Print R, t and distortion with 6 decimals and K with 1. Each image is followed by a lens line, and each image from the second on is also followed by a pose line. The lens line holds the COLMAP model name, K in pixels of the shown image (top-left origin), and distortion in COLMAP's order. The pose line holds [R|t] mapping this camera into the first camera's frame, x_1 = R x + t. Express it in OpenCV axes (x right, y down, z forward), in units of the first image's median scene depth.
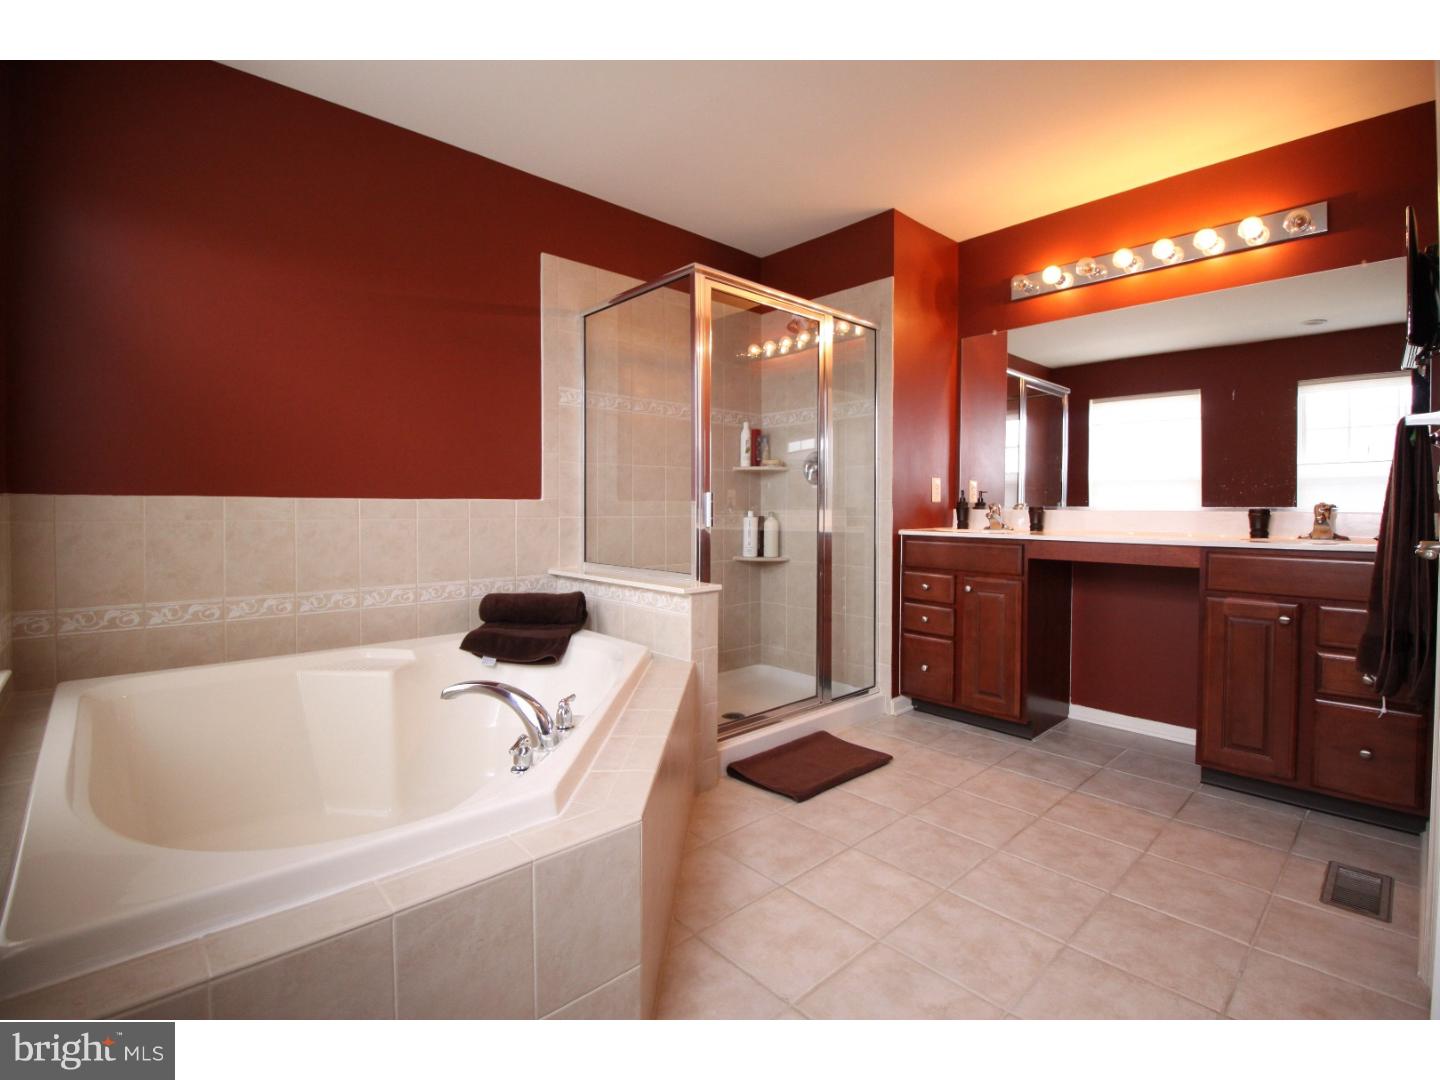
lens RADIAL K [[667.6, 0, 717.2], [0, 667.6, 519.8], [0, 0, 1]] dist [-0.003522, -0.013653]
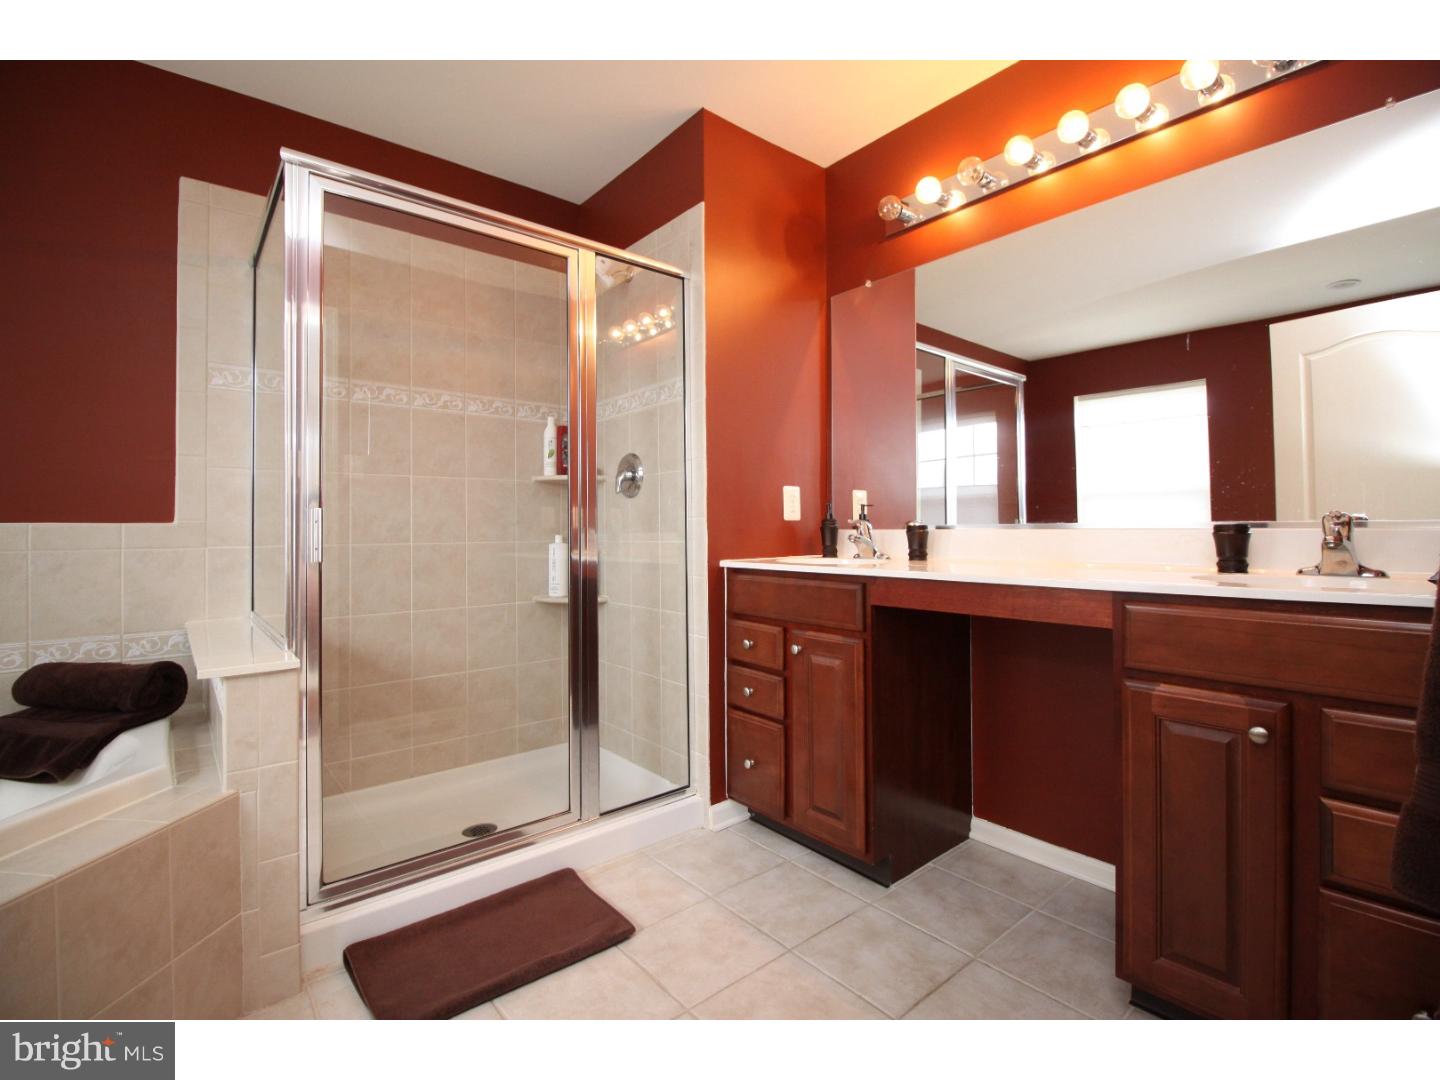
lens RADIAL K [[664.7, 0, 725.8], [0, 664.7, 519.2], [0, 0, 1]] dist [-0.002489, -0.012688]
pose [[0.998976, -0.011860, -0.043654, 0.321987], [0.010351, 0.999347, -0.034620, -0.004077], [0.044036, 0.034132, 0.998447, 0.316367]]
